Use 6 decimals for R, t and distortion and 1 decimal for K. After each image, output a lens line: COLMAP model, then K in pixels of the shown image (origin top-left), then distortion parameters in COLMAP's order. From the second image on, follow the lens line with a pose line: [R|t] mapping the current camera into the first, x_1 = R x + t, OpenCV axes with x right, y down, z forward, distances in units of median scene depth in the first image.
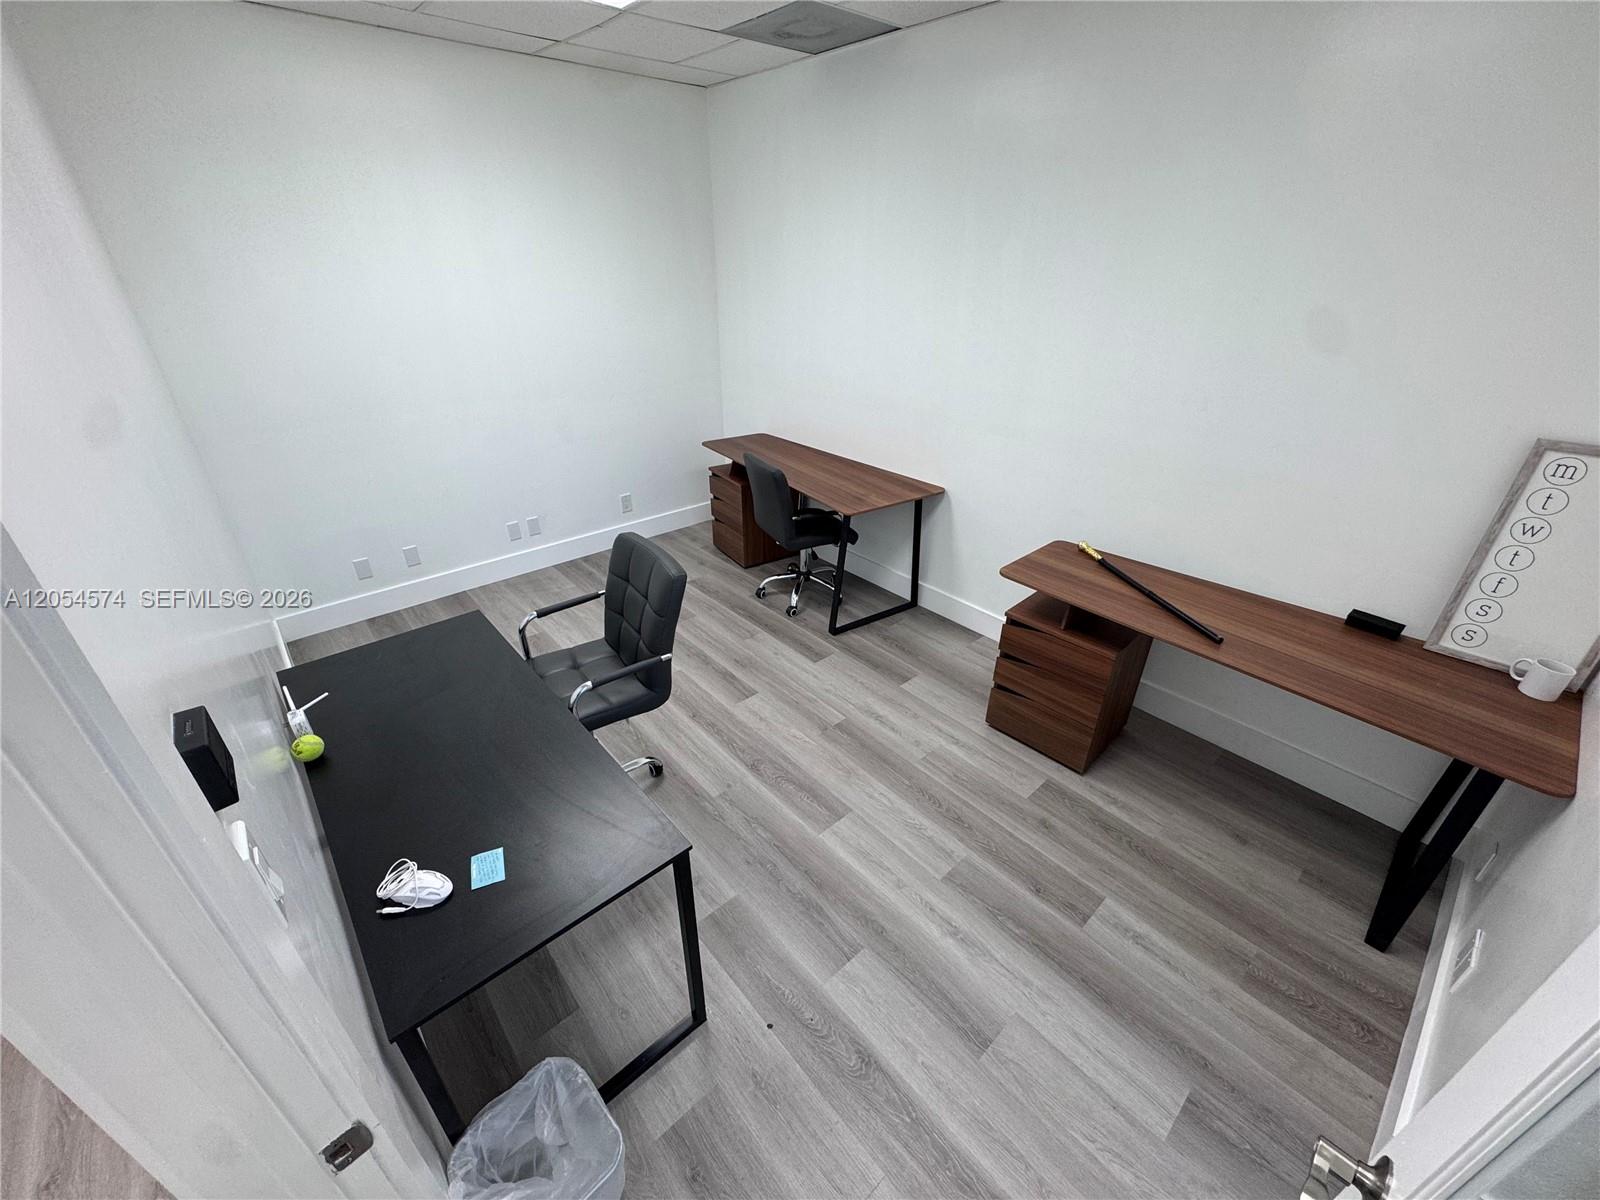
lens RADIAL K [[634.9, 0, 800.4], [0, 634.9, 602.3], [0, 0, 1]] dist [-0.001077, 0.000277]
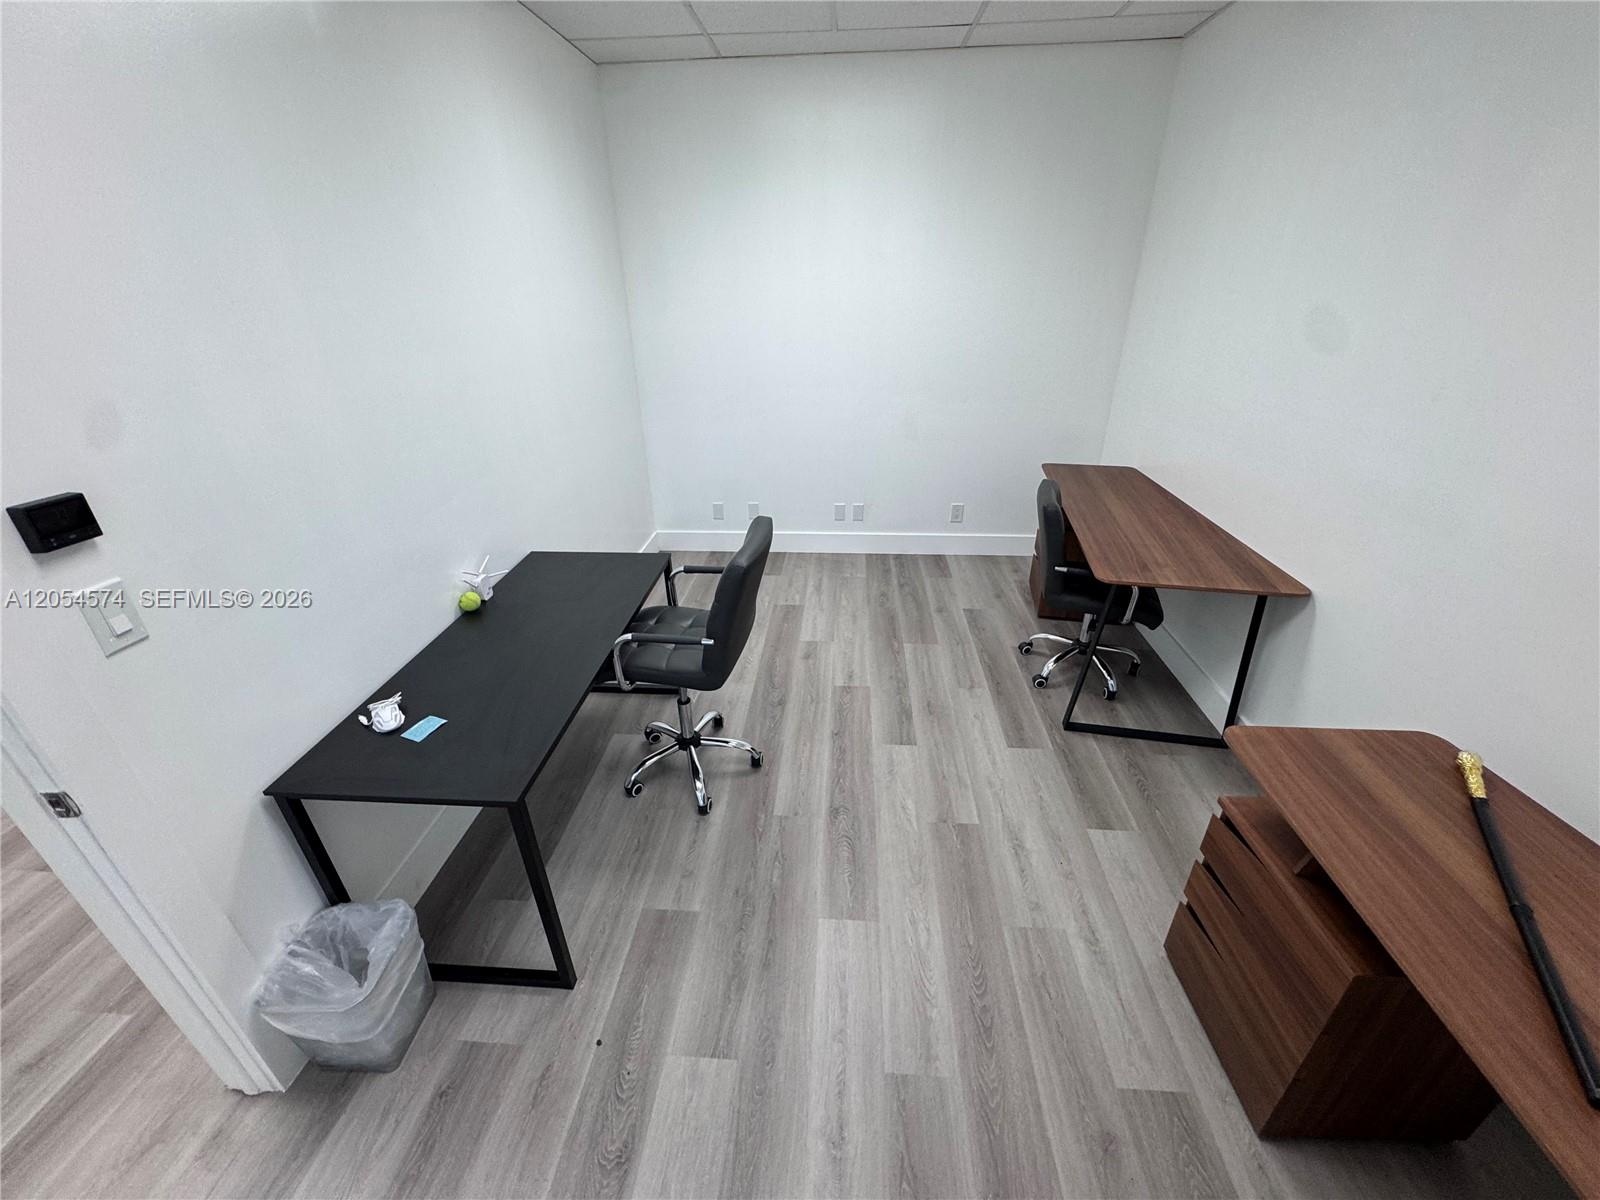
lens RADIAL K [[634.9, 0, 802.2], [0, 634.9, 602.5], [0, 0, 1]] dist [-0.001077, 0.000277]
pose [[0.694962, 0.312617, -0.647533, 0.355645], [-0.327197, 0.939396, 0.102360, -0.084156], [0.640289, 0.140734, 0.755132, 0.251574]]
